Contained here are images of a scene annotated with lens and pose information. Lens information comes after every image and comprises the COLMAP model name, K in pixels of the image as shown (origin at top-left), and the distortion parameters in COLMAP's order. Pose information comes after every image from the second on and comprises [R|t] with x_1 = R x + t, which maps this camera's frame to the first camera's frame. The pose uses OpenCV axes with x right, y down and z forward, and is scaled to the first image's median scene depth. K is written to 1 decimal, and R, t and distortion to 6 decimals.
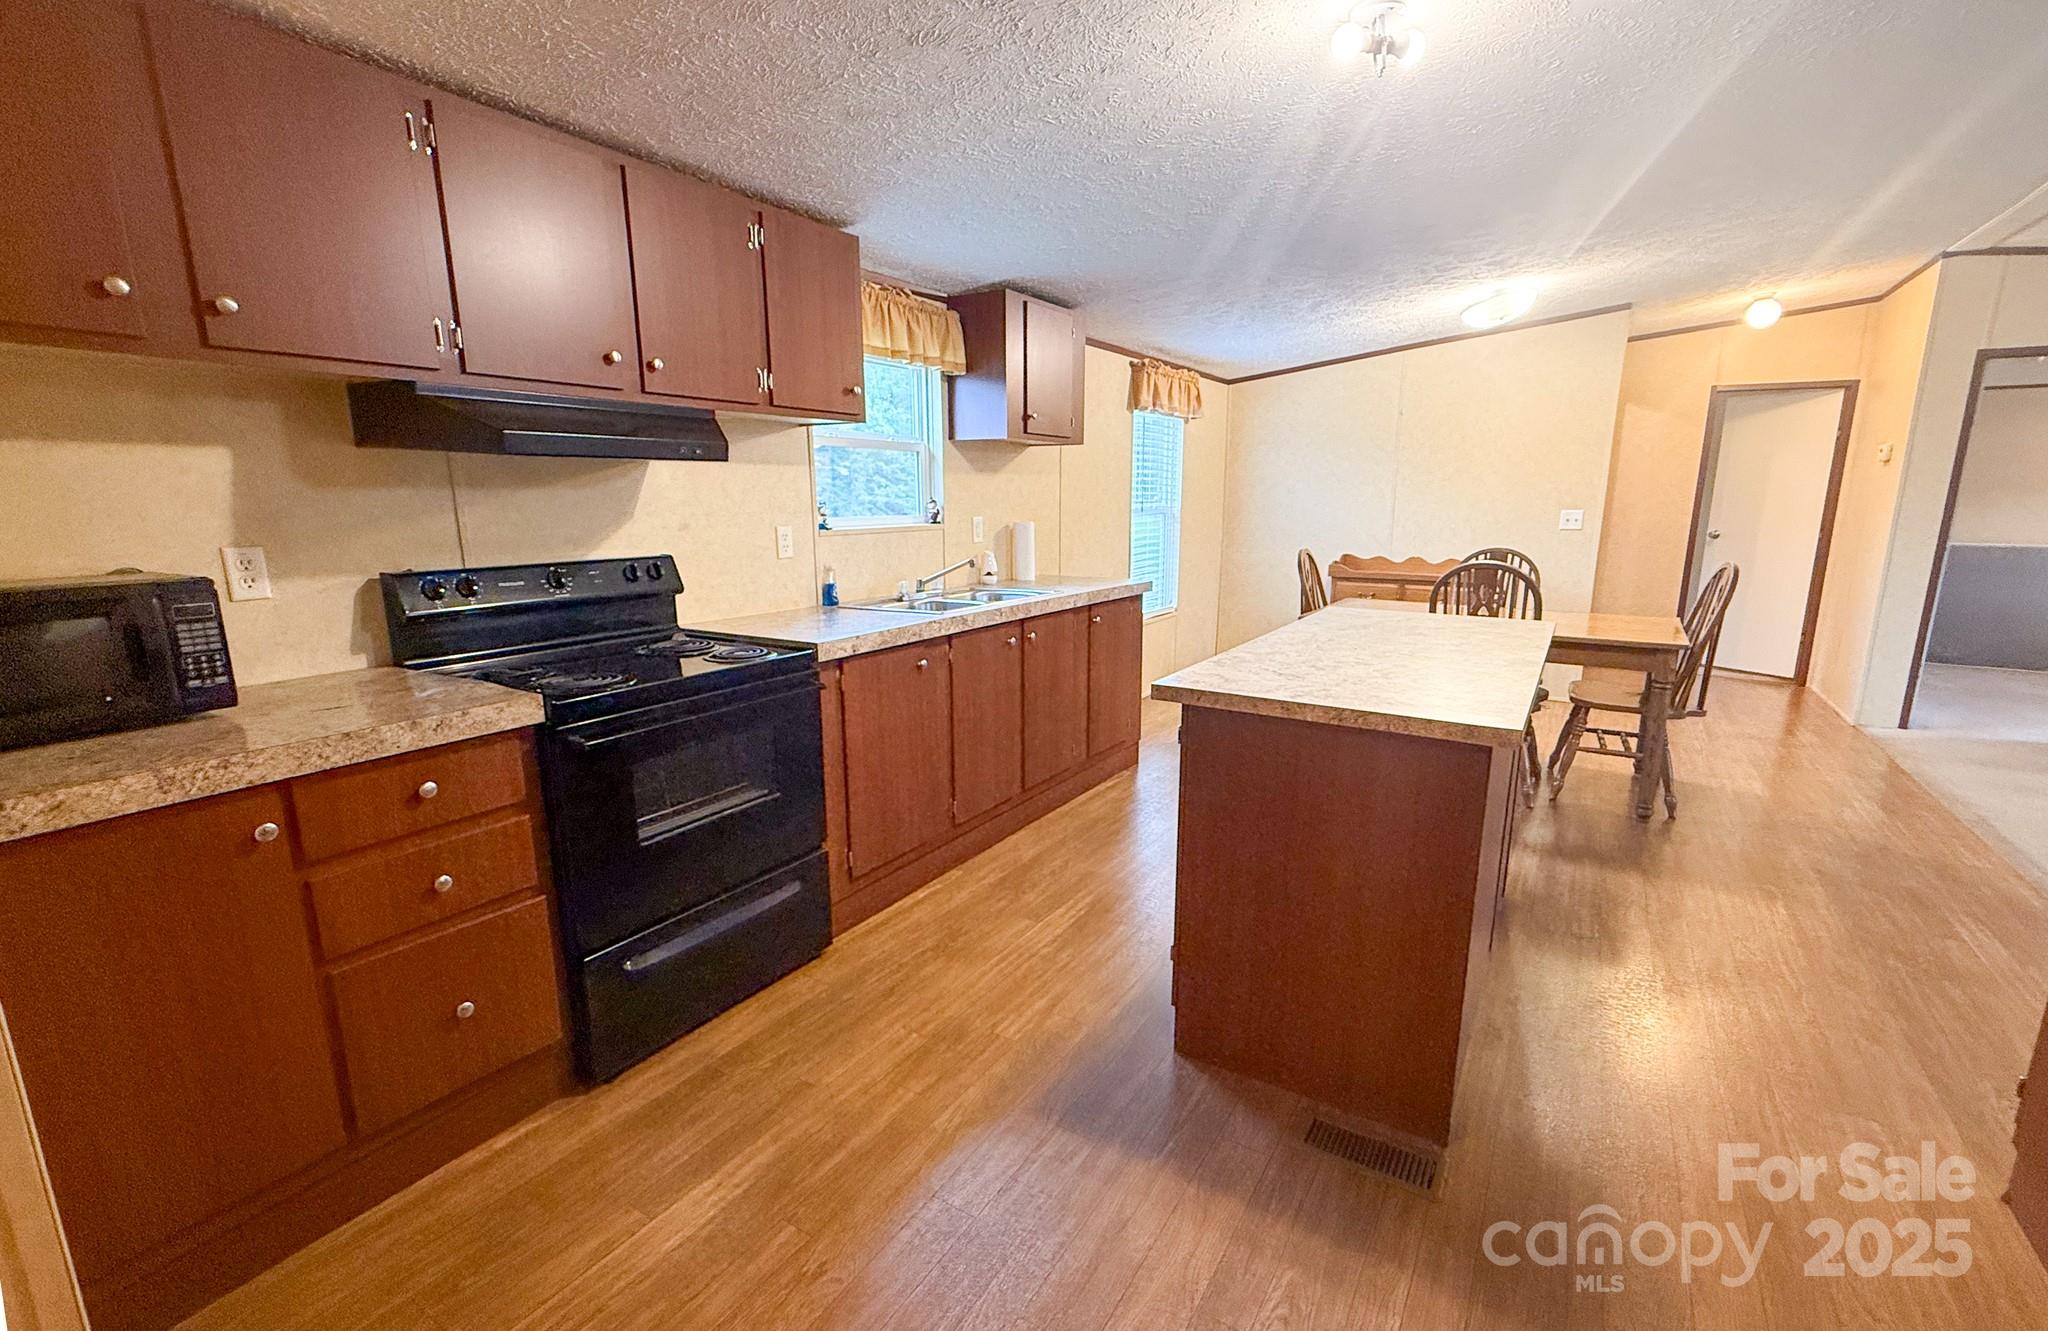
lens RADIAL K [[885.4, 0, 1031.8], [0, 885.4, 684.8], [0, 0, 1]] dist [-0.004630, 0.000785]
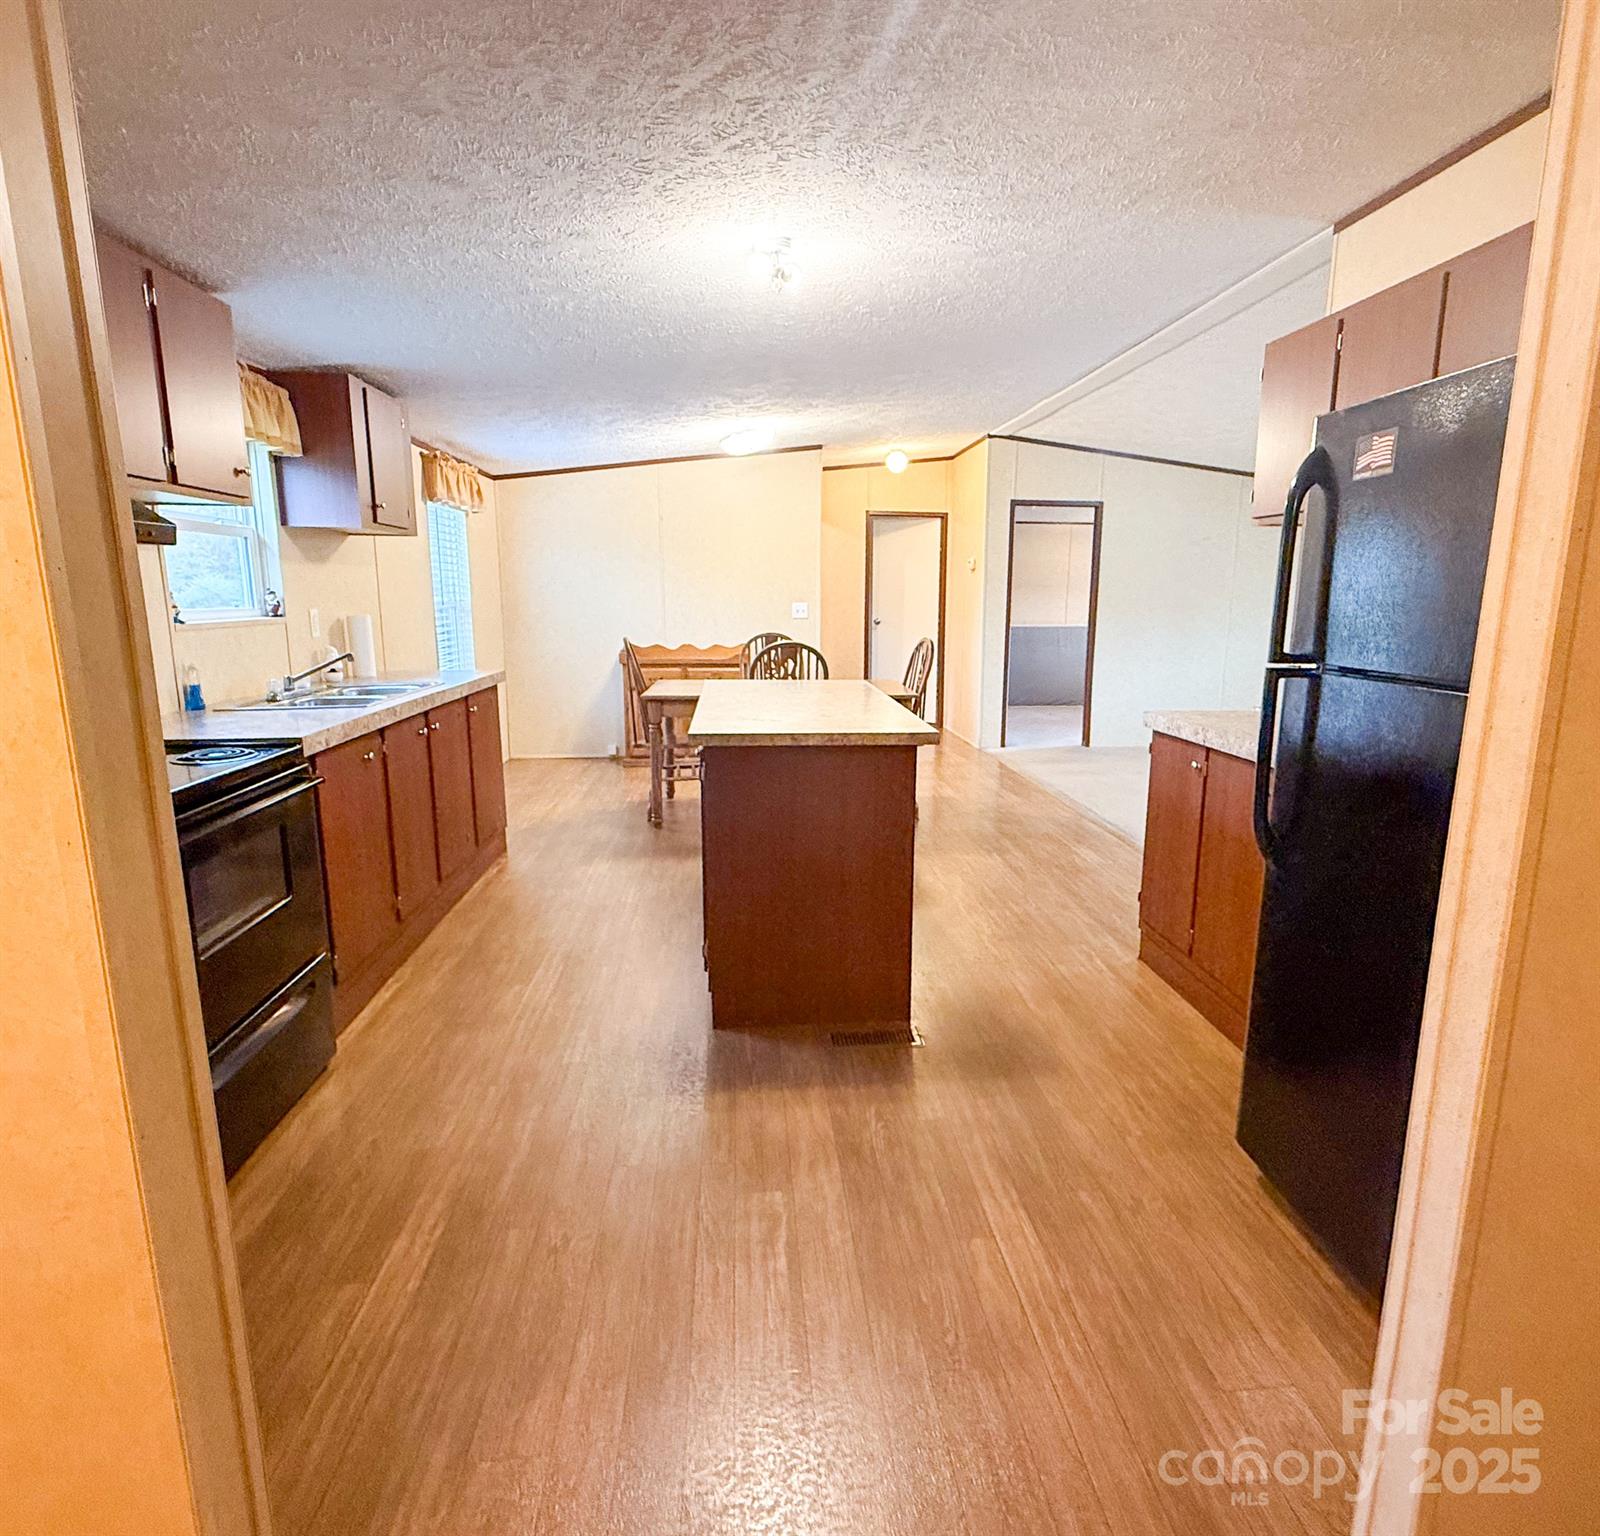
lens RADIAL K [[914.1, 0, 842.5], [0, 914.1, 769.4], [0, 0, 1]] dist [0.002586, -0.001836]
pose [[0.785230, -0.111690, 0.609048, -0.240018], [0.122989, 0.992133, 0.023375, 0.022244], [-0.606867, 0.056552, 0.792789, -0.087244]]
